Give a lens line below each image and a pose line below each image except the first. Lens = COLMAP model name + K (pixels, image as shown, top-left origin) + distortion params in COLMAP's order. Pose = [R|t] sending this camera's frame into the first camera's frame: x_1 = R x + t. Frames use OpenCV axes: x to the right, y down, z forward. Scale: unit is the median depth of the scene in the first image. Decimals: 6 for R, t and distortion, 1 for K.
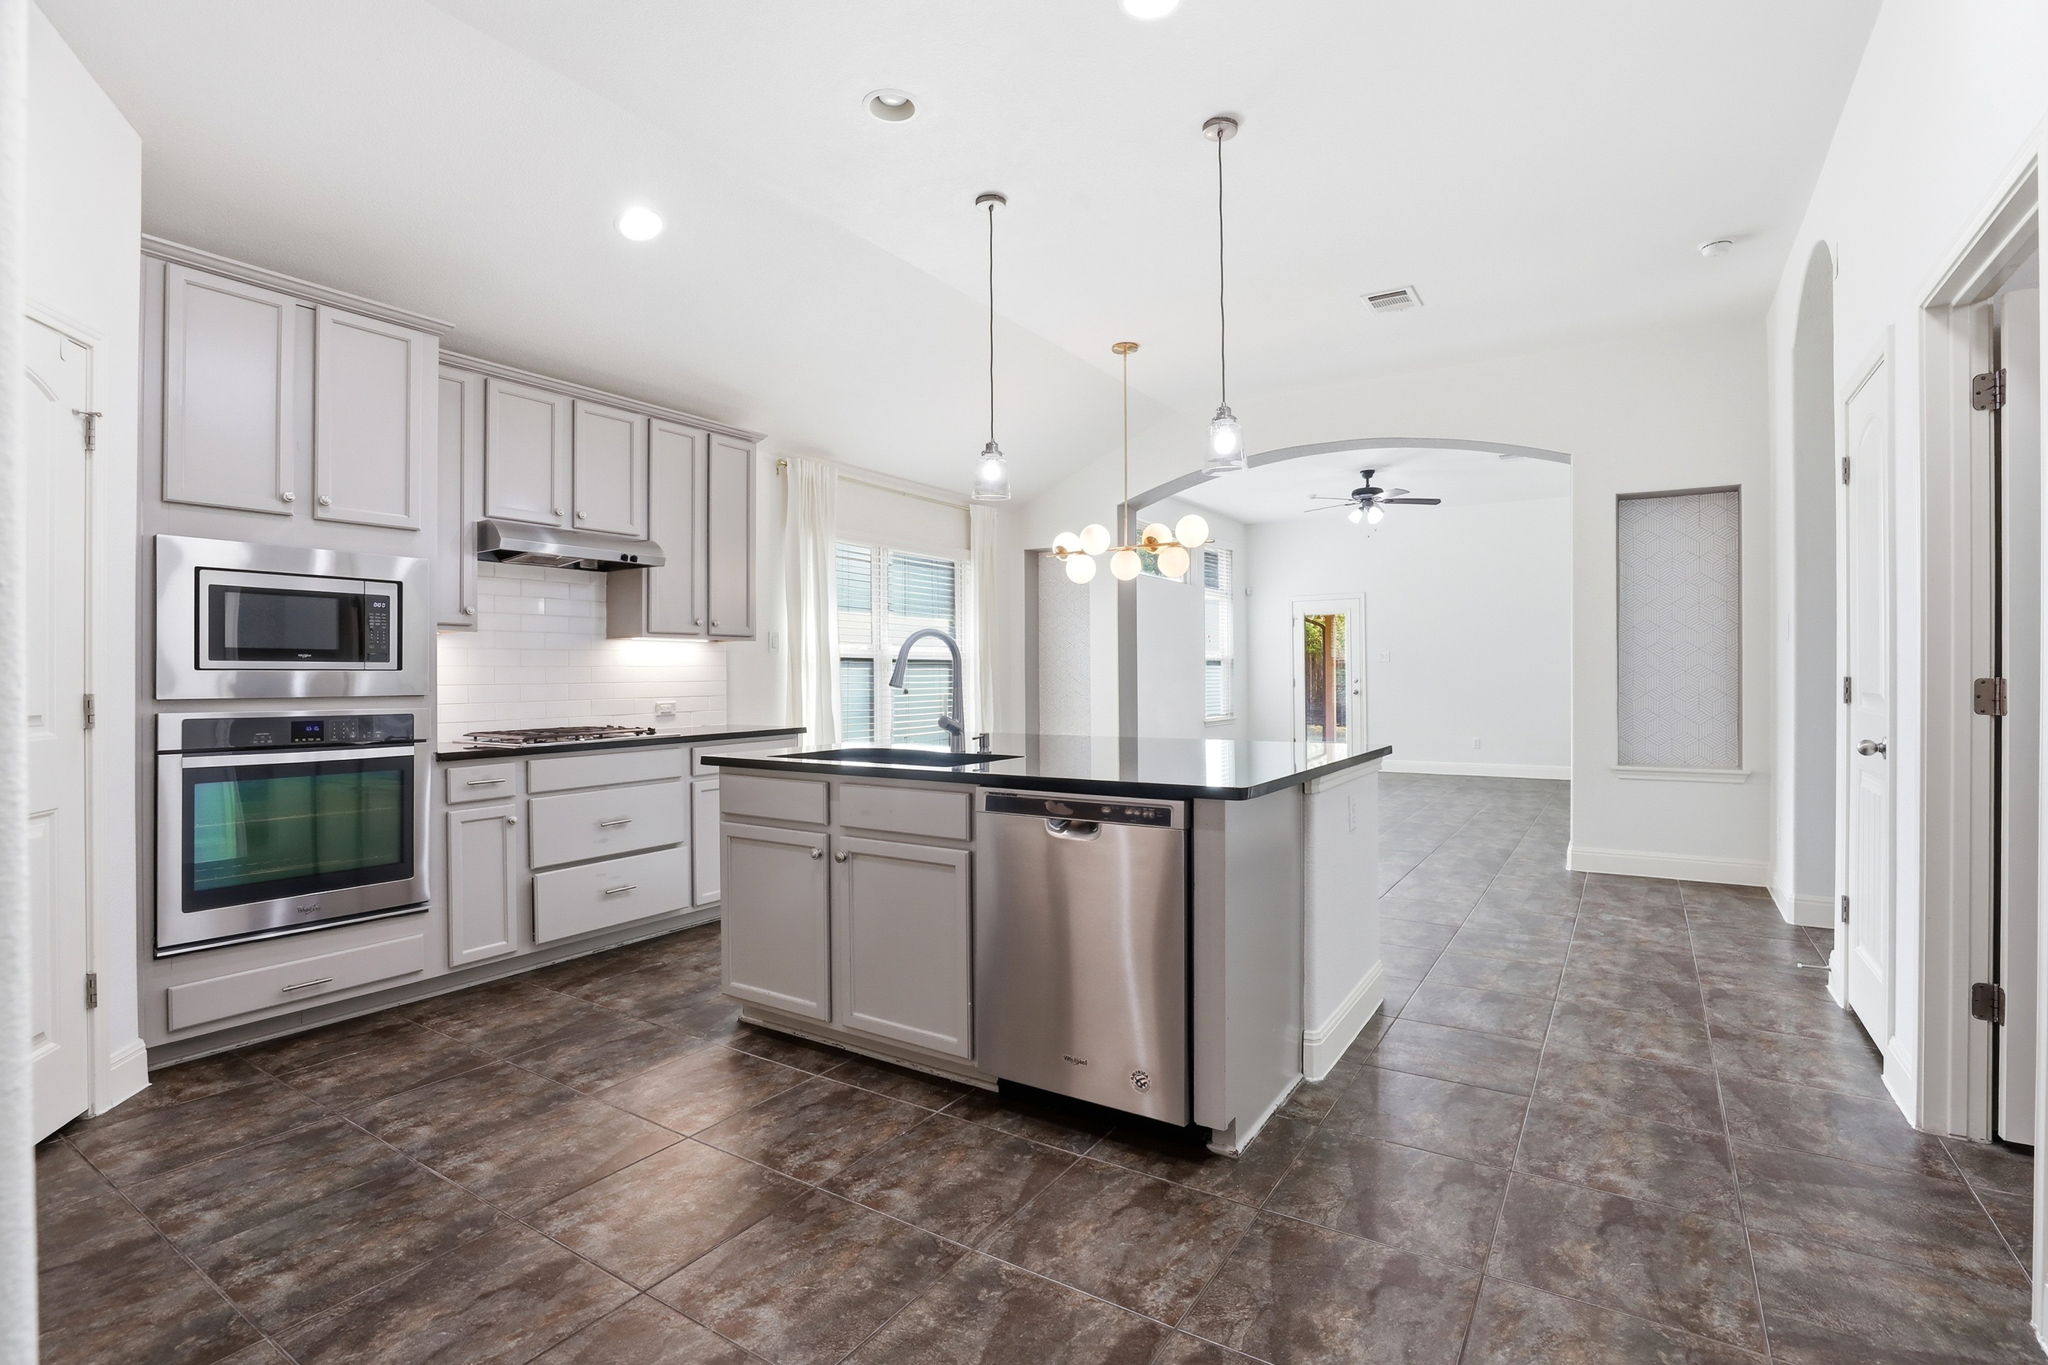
lens RADIAL K [[937.6, 0, 1038.7], [0, 937.6, 671.5], [0, 0, 1]] dist [-0.040241, 0.008696]
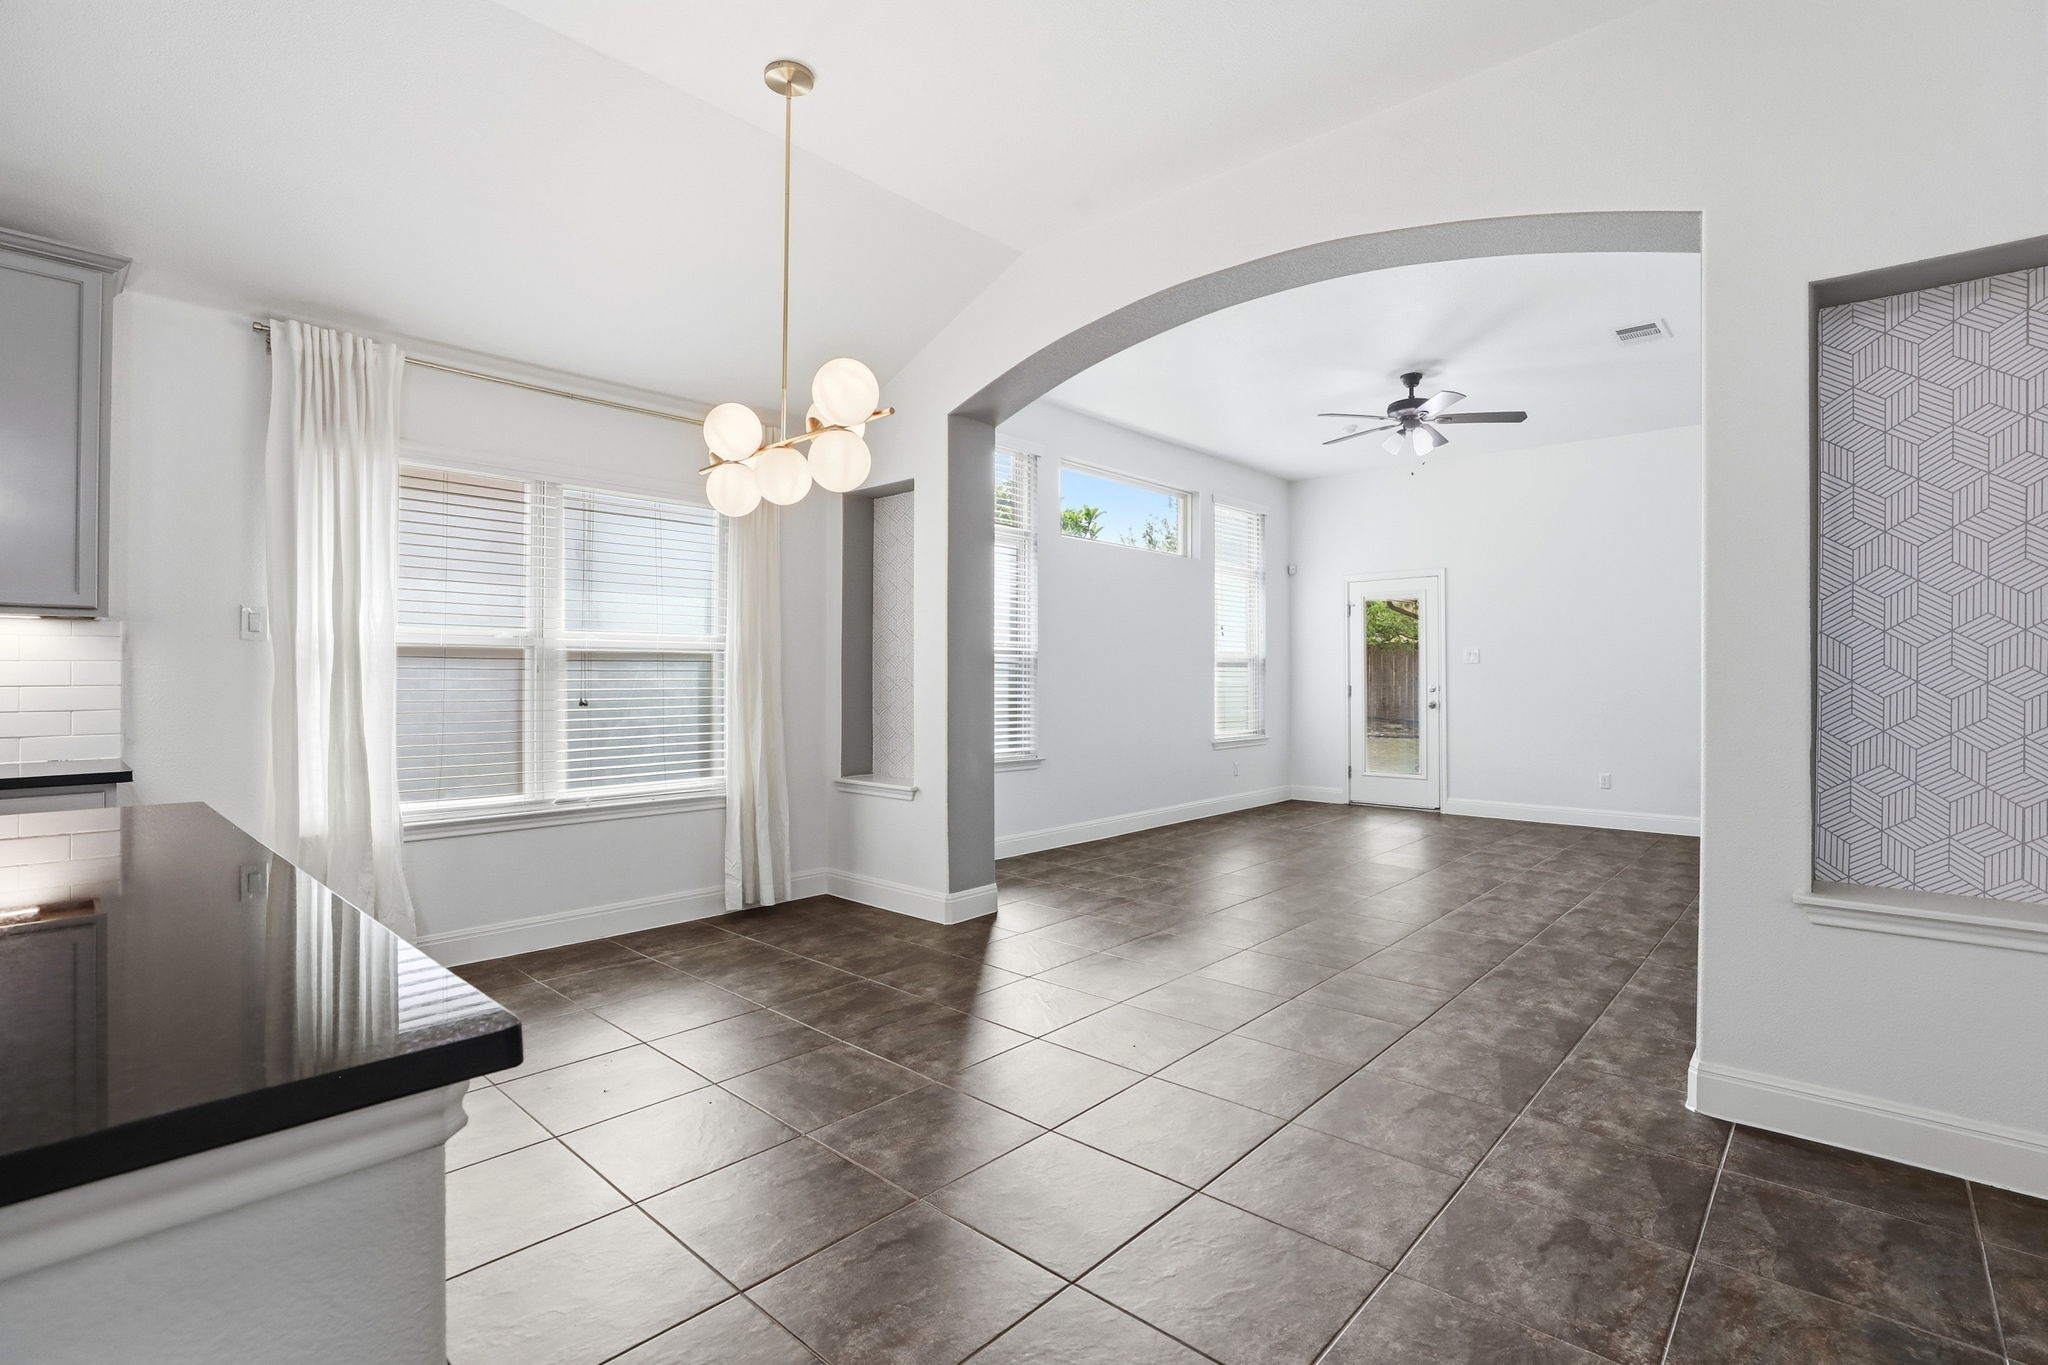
lens RADIAL K [[937.6, 0, 1034.1], [0, 937.6, 673.2], [0, 0, 1]] dist [-0.040241, 0.008696]
pose [[0.986361, 0.007492, -0.164426, 0.171338], [-0.007437, 0.999972, 0.000949, -0.001207], [0.164429, 0.000286, 0.986389, 0.262171]]
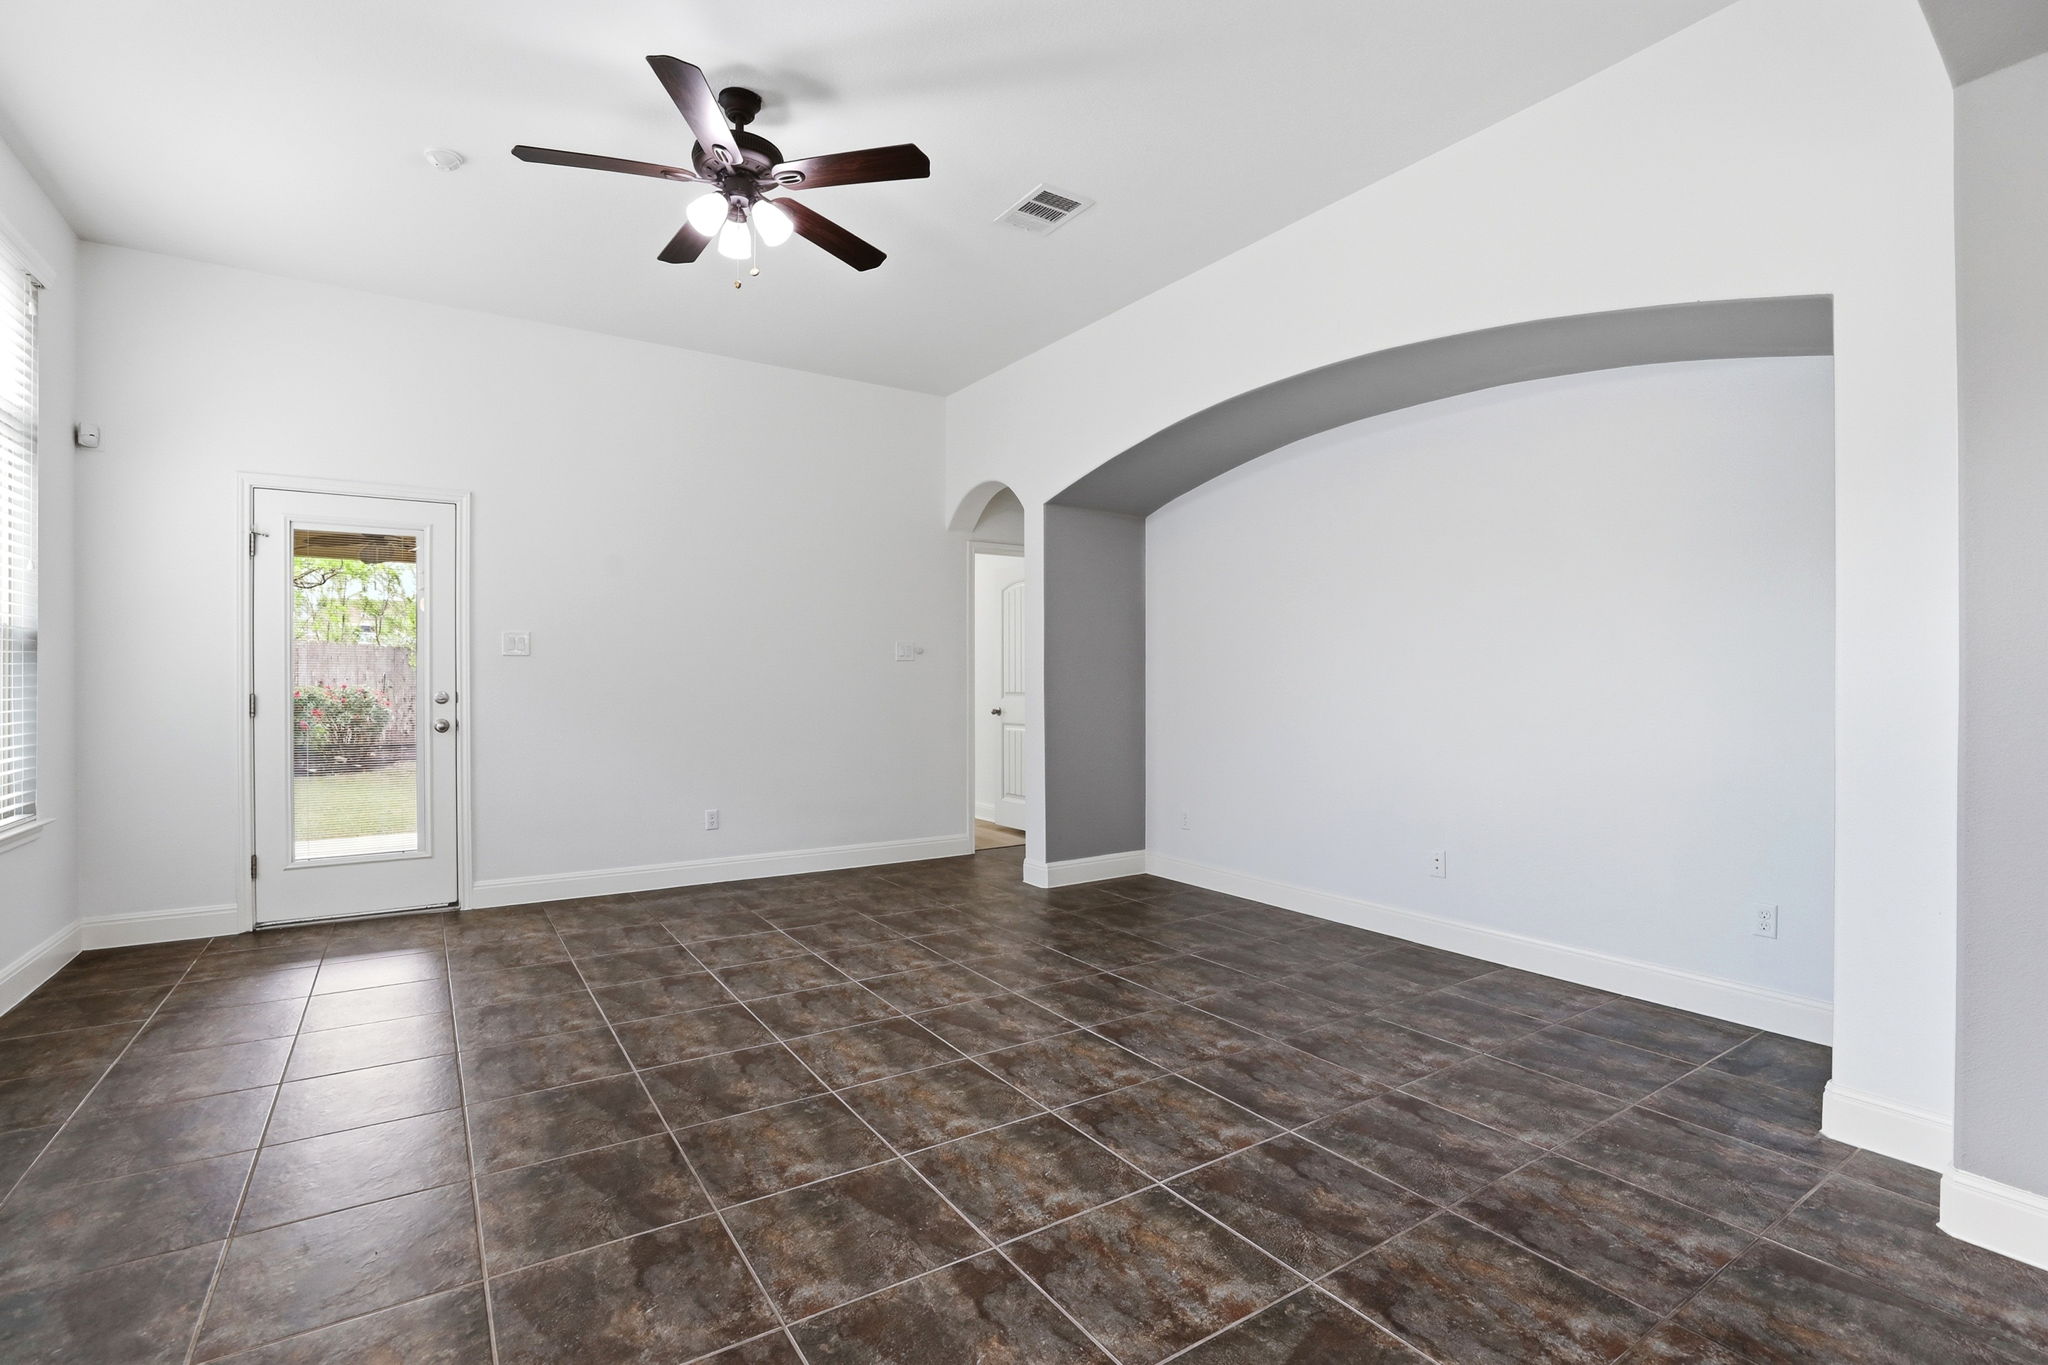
lens RADIAL K [[937.6, 0, 1043.6], [0, 937.6, 685.0], [0, 0, 1]] dist [-0.040241, 0.008696]
pose [[0.396139, 0.004591, 0.918179, 0.074338], [-0.009327, 0.999956, -0.000976, 0.001580], [-0.918143, -0.008177, 0.396164, 0.658128]]
